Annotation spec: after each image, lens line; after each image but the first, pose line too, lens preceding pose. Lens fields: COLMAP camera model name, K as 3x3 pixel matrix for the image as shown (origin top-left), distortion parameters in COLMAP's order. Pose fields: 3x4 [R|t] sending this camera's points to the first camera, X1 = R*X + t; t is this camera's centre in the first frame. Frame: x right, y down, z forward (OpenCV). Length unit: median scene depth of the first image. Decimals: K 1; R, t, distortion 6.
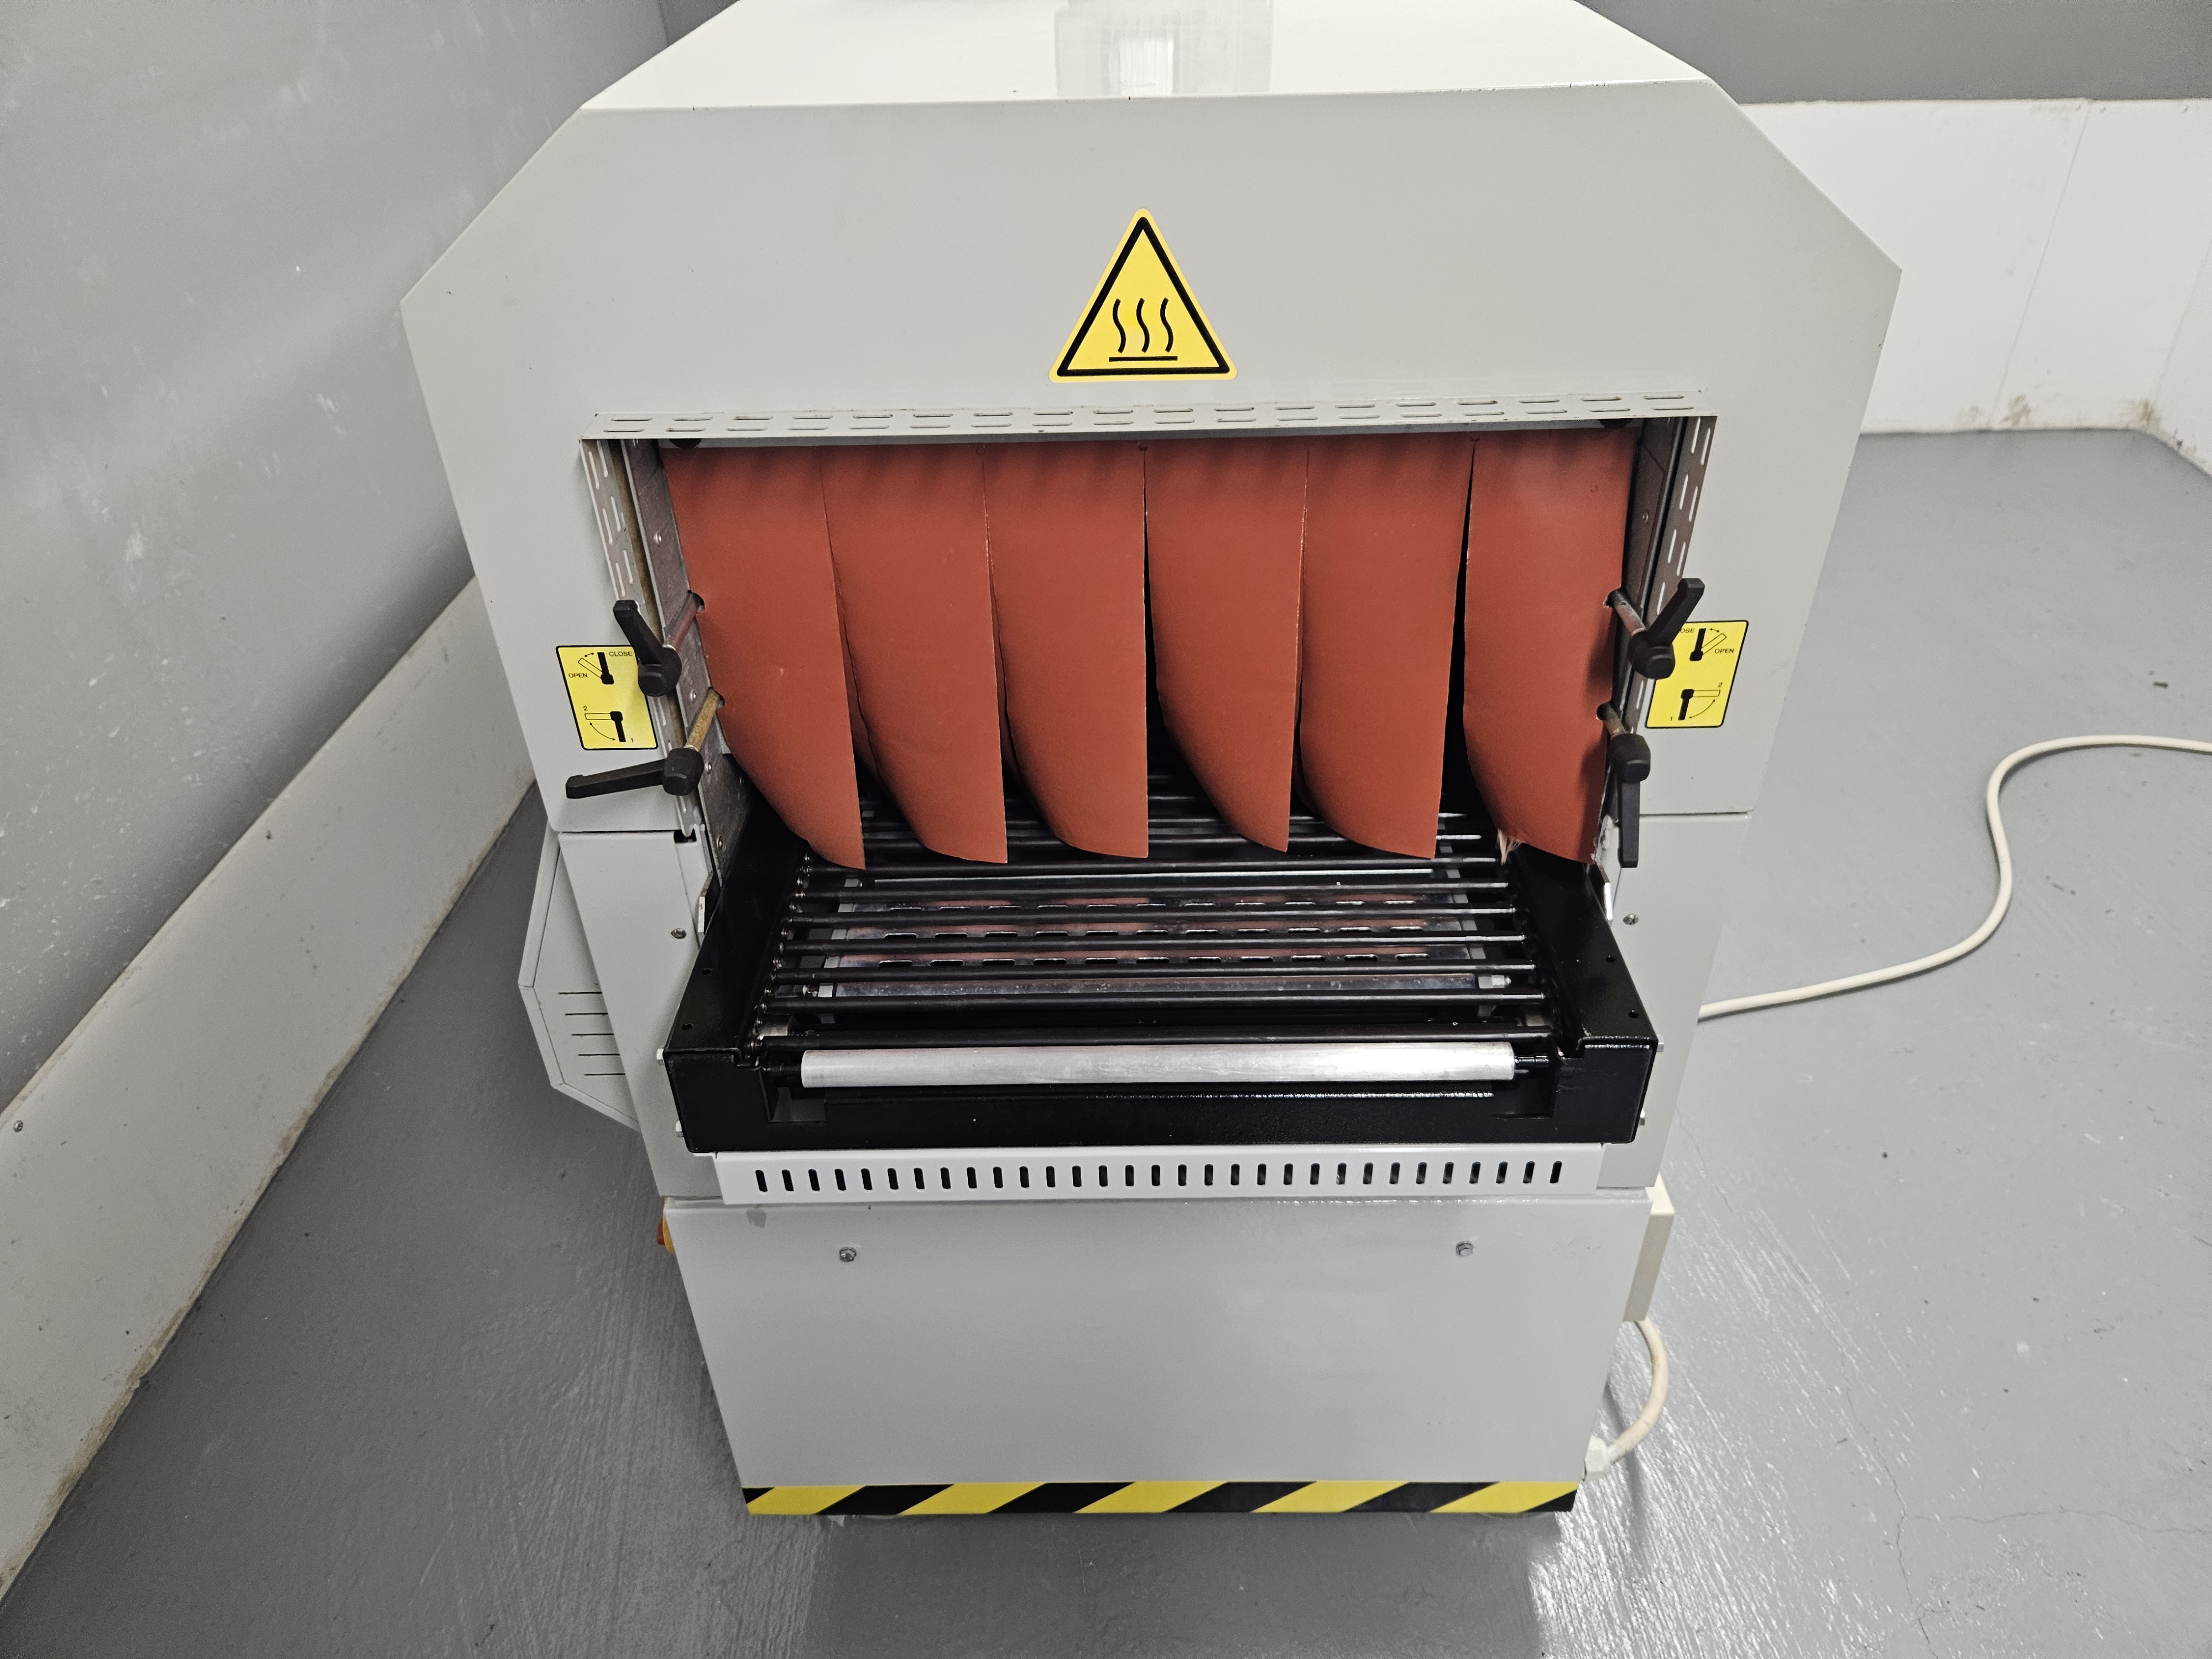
lens RADIAL K [[1476.0, 0, 1121.2], [0, 1476.0, 787.1], [0, 0, 1]] dist [-0.003288, -0.000115]
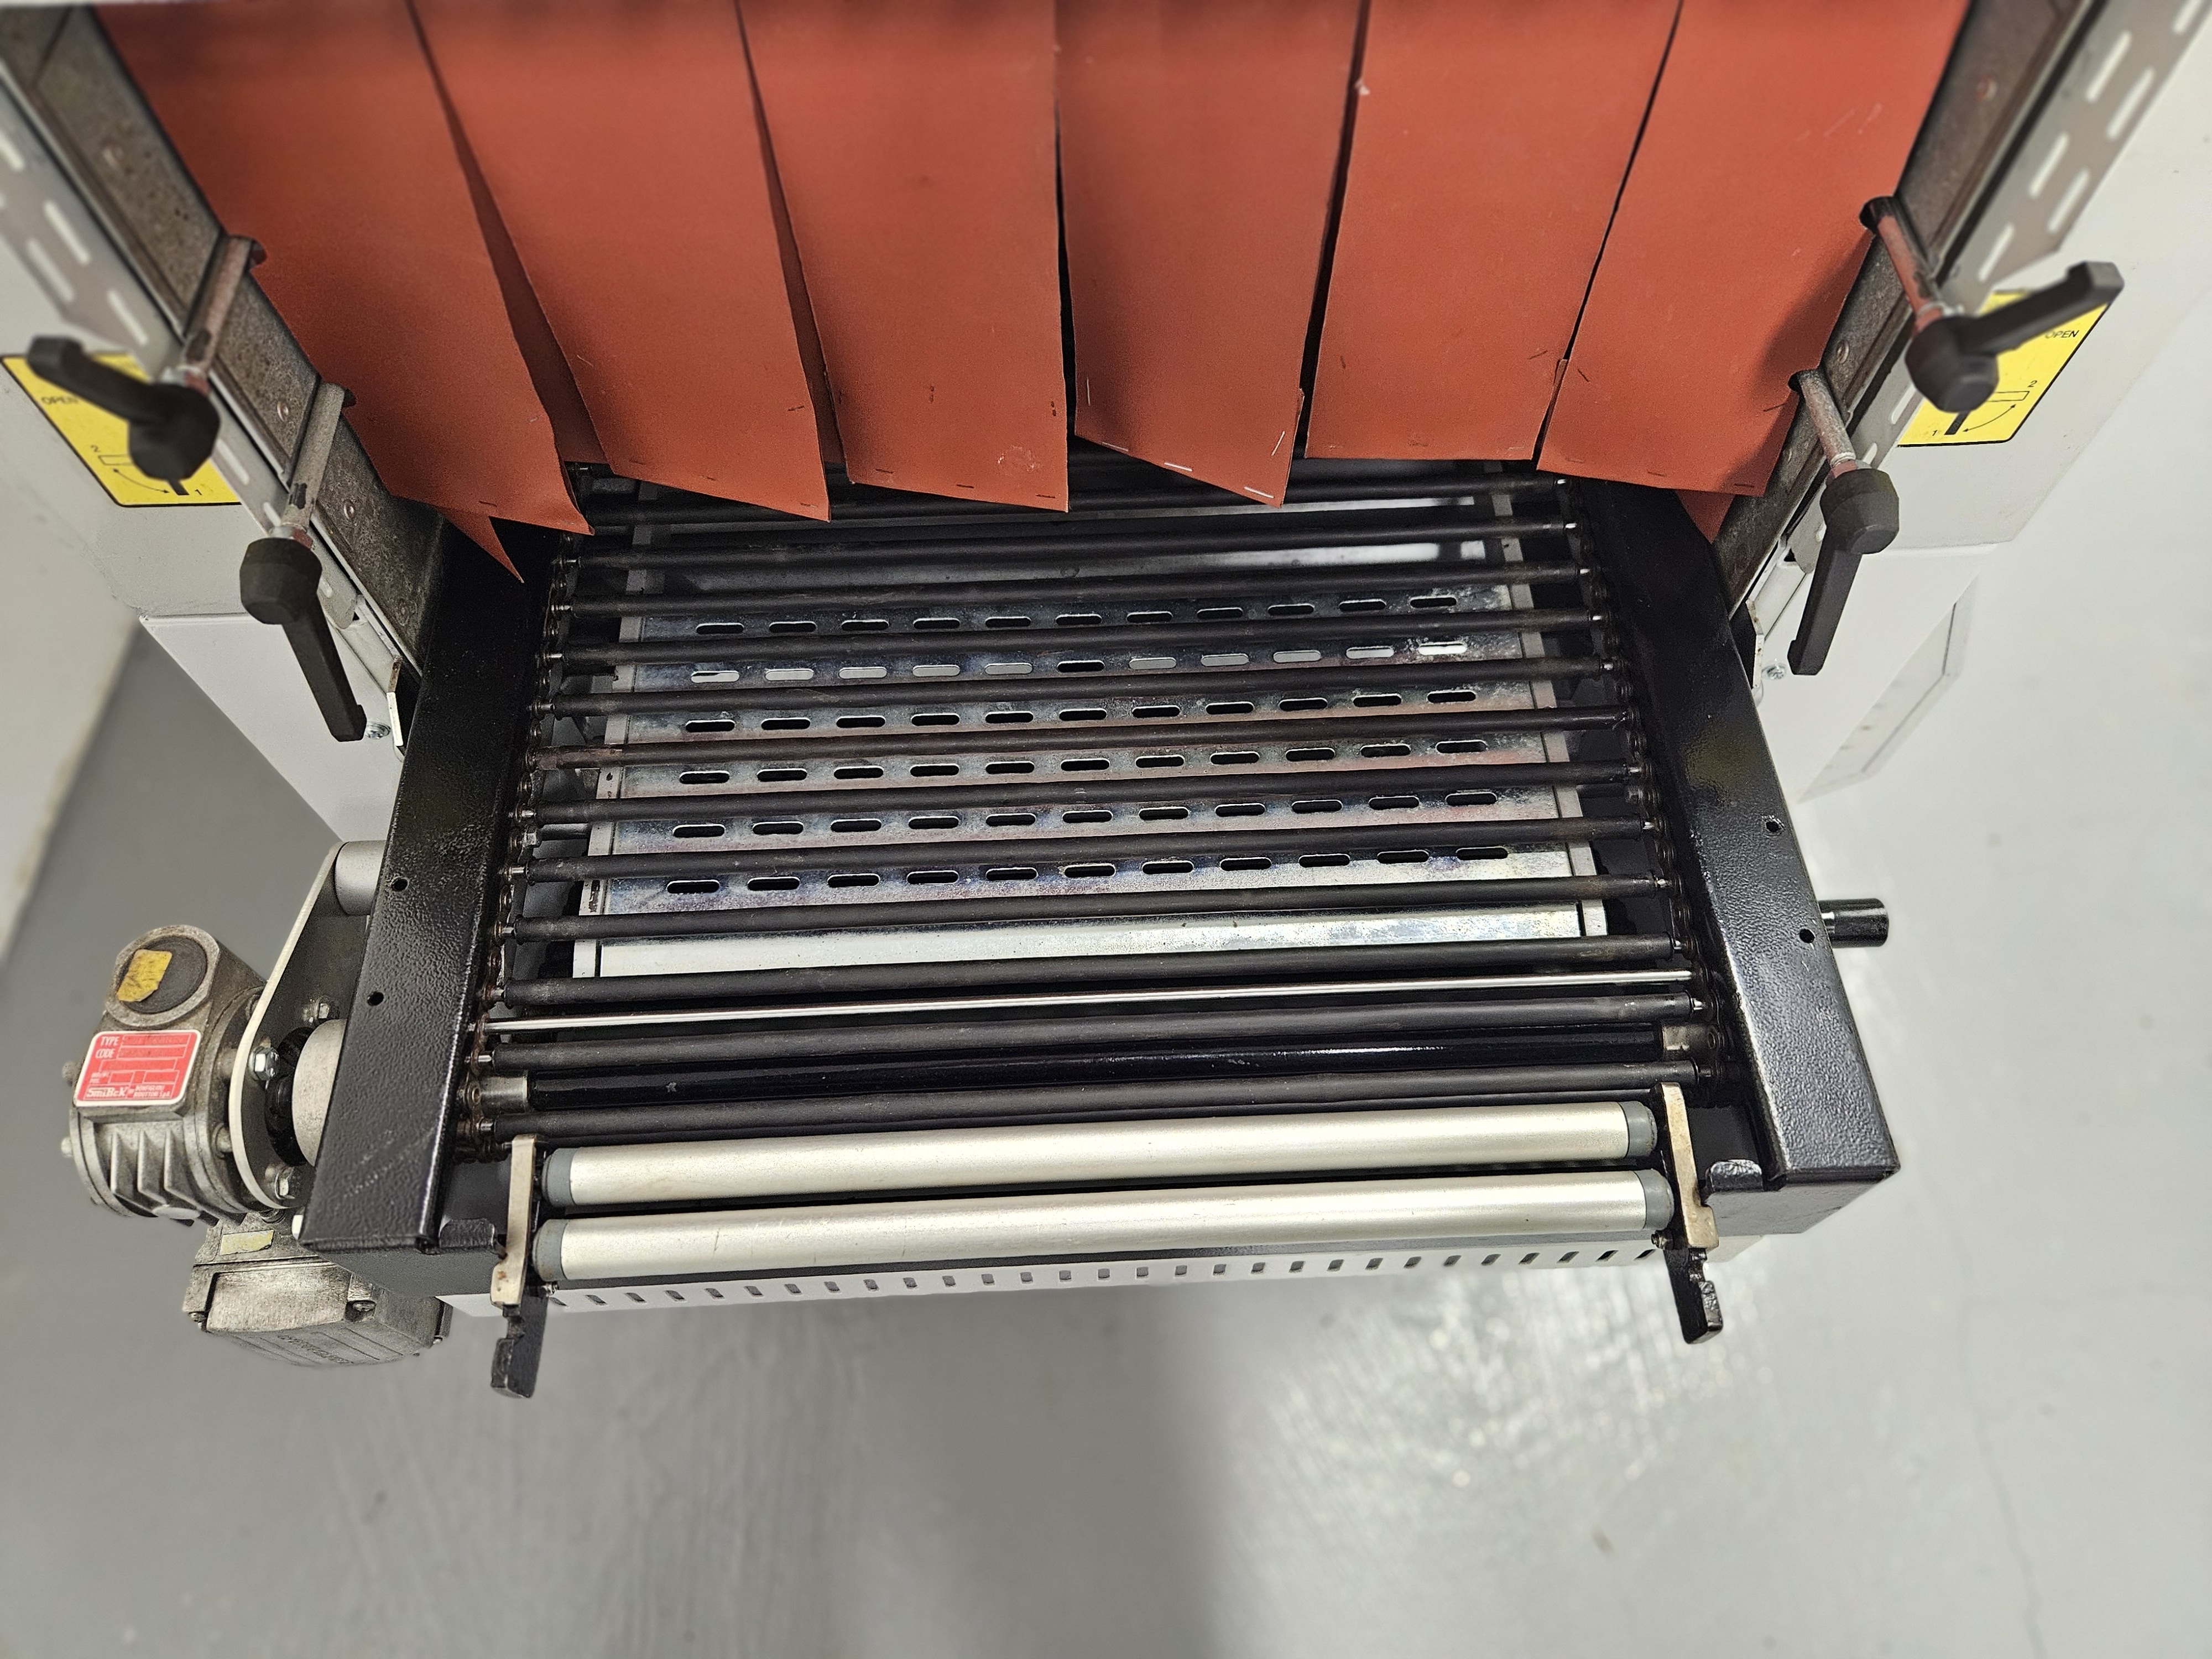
lens RADIAL K [[1476.0, 0, 1121.2], [0, 1476.0, 787.1], [0, 0, 1]] dist [-0.003288, -0.000115]
pose [[0.996773, -0.076625, 0.023908, 0.025085], [0.054078, 0.861170, 0.505433, -0.228906], [-0.059317, -0.502509, 0.862535, 0.424716]]
